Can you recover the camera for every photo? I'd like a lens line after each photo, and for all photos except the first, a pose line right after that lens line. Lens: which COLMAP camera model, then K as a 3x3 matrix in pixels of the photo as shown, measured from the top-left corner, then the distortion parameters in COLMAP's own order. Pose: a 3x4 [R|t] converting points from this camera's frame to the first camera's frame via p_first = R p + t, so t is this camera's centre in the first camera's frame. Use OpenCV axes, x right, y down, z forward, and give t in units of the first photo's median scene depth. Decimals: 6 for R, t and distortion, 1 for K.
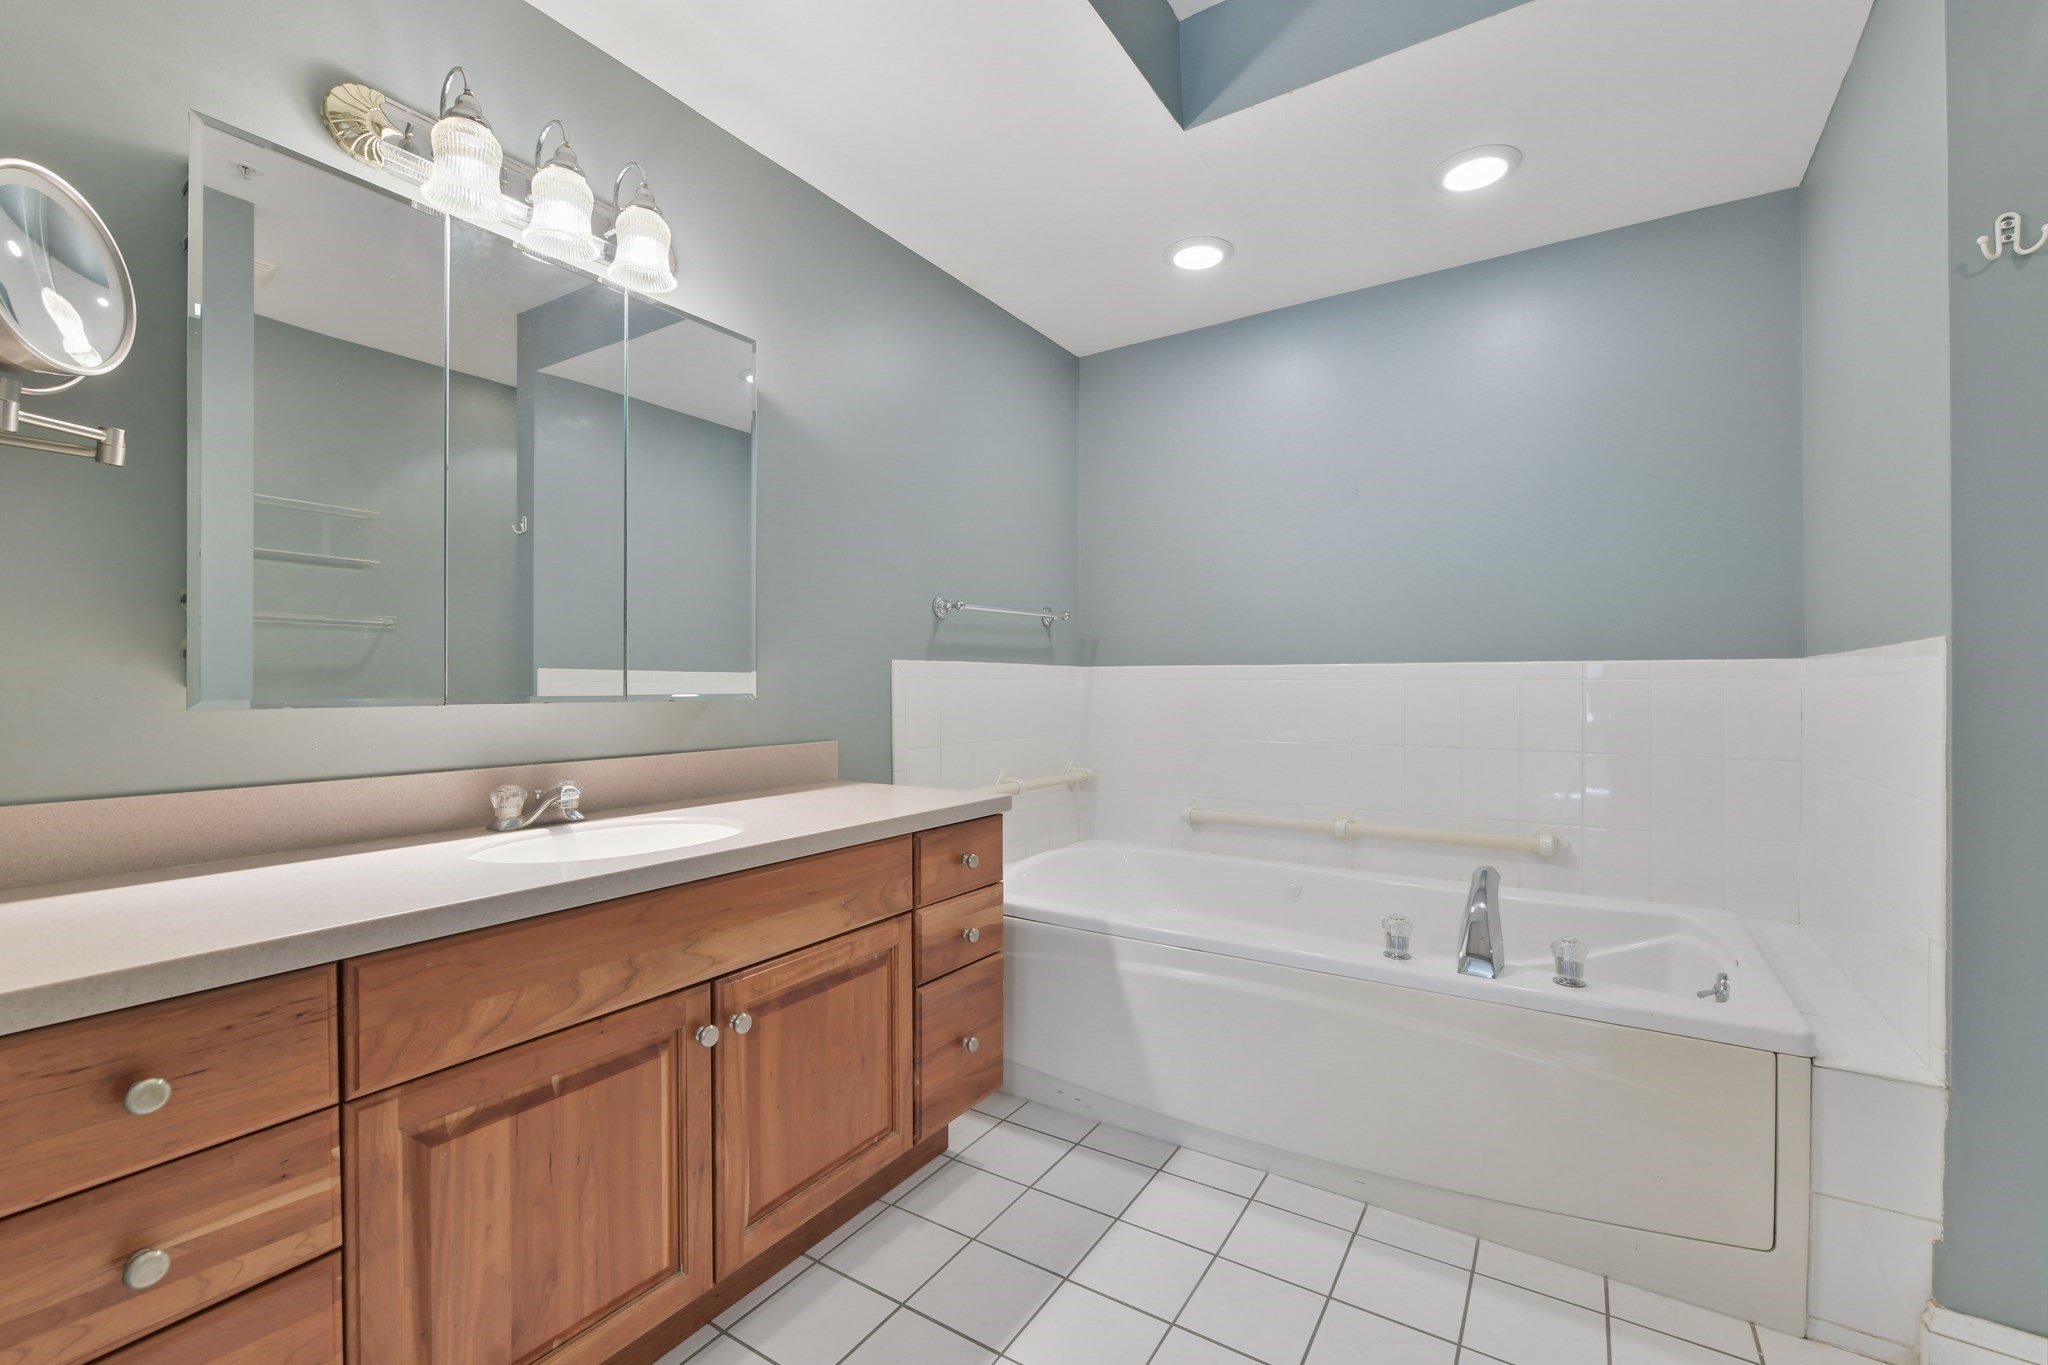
lens RADIAL K [[874.8, 0, 1028.0], [0, 874.8, 684.0], [0, 0, 1]] dist [-0.001322, -0.000365]
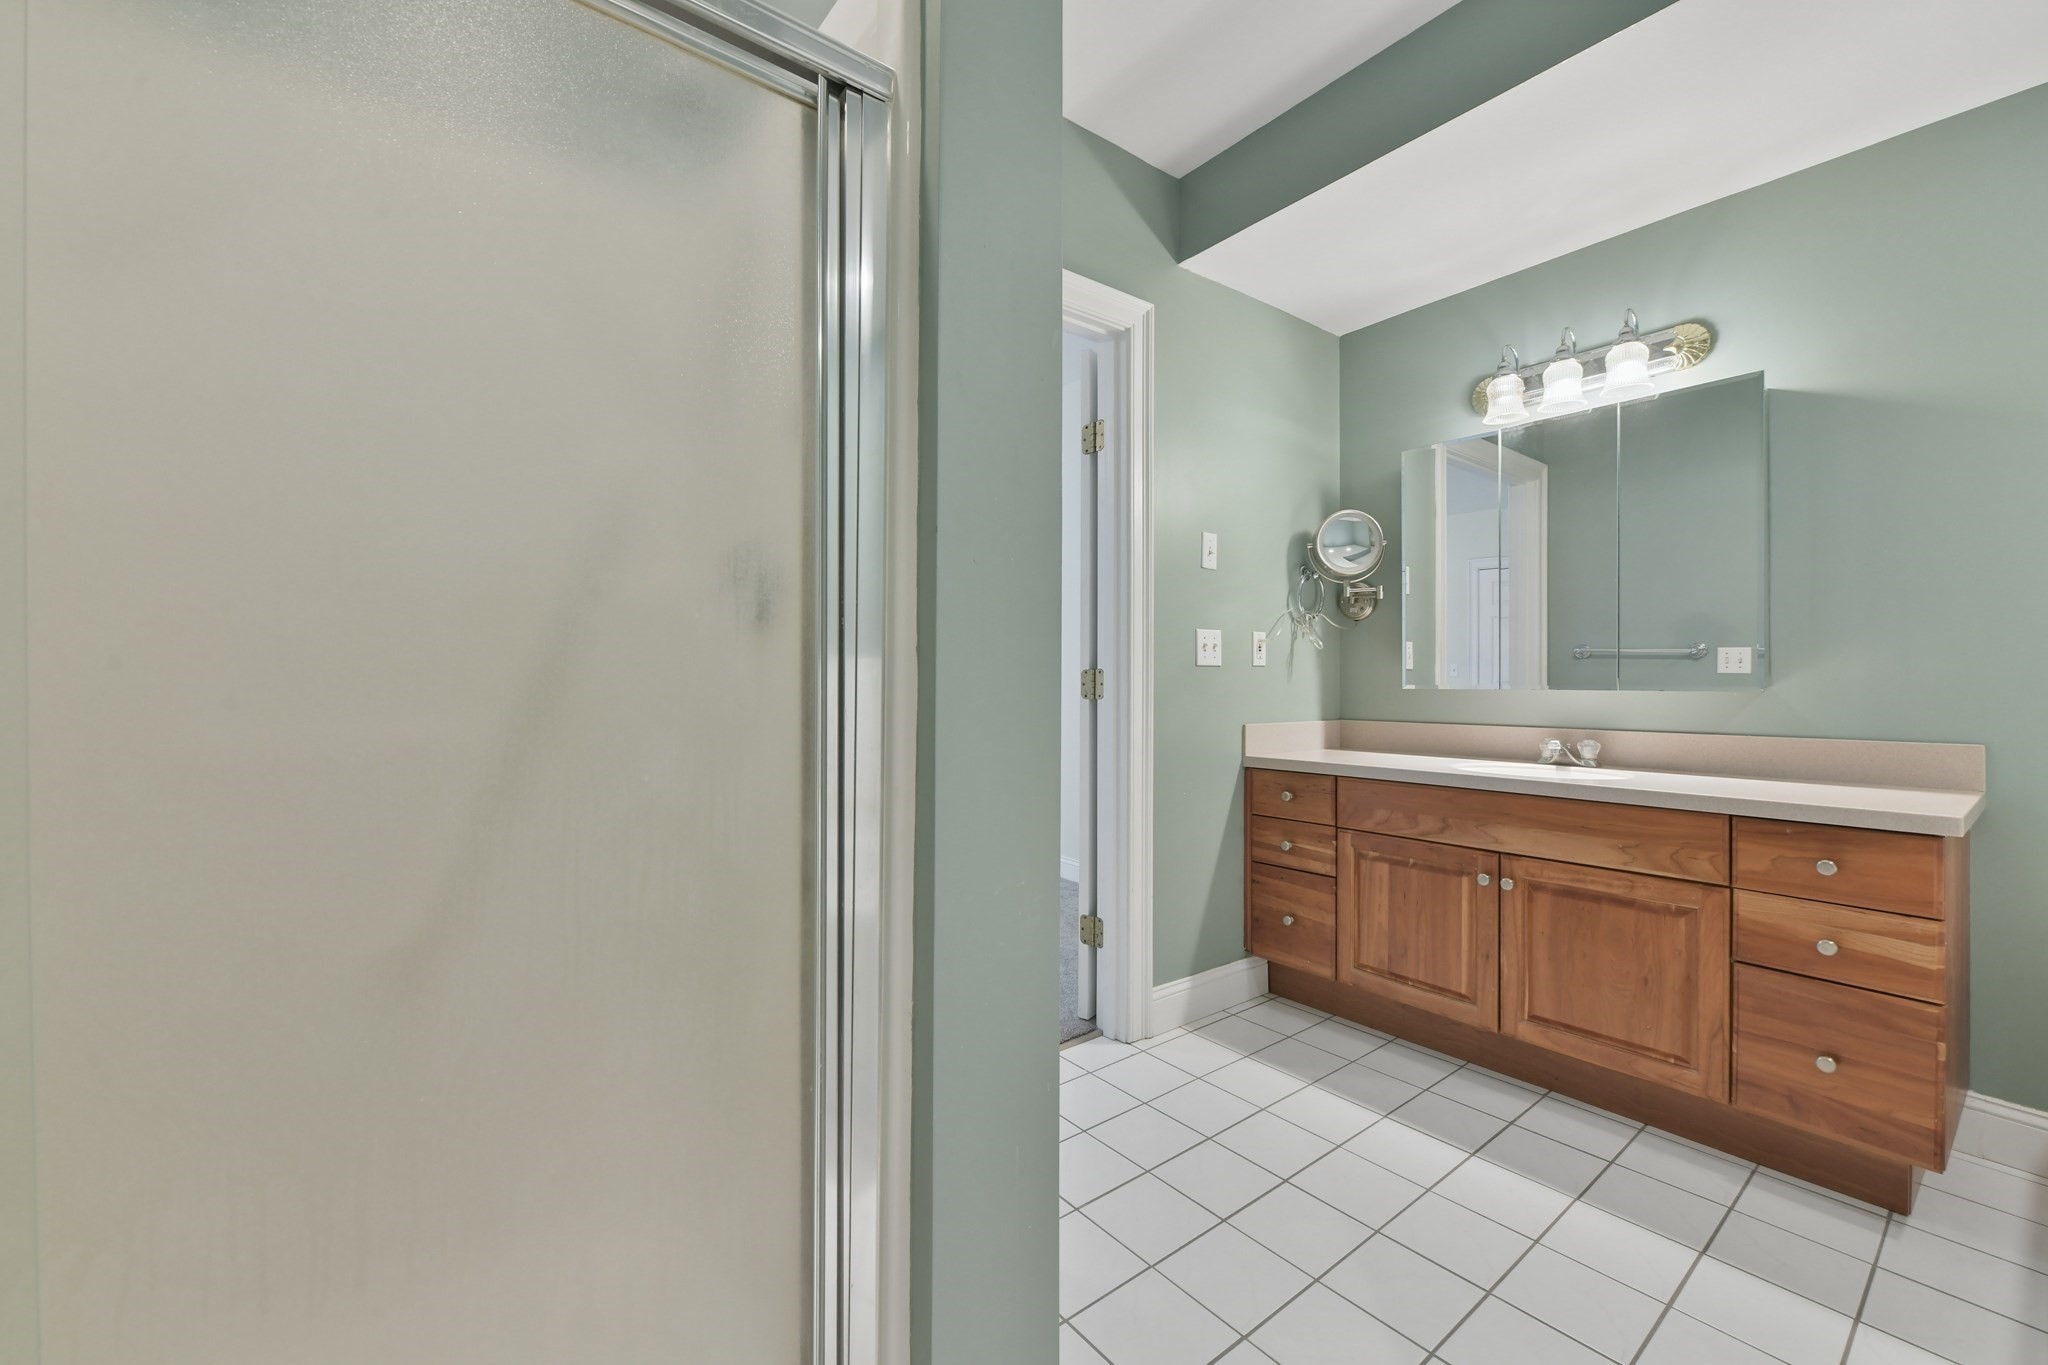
lens RADIAL K [[821.1, 0, 1027.4], [0, 821.1, 675.3], [0, 0, 1]] dist [-0.003343, -0.000987]
pose [[-0.342142, 0.003746, -0.939641, 1.286055], [0.002801, 0.999992, 0.002967, -0.010394], [0.939644, -0.001616, -0.342150, 0.613284]]
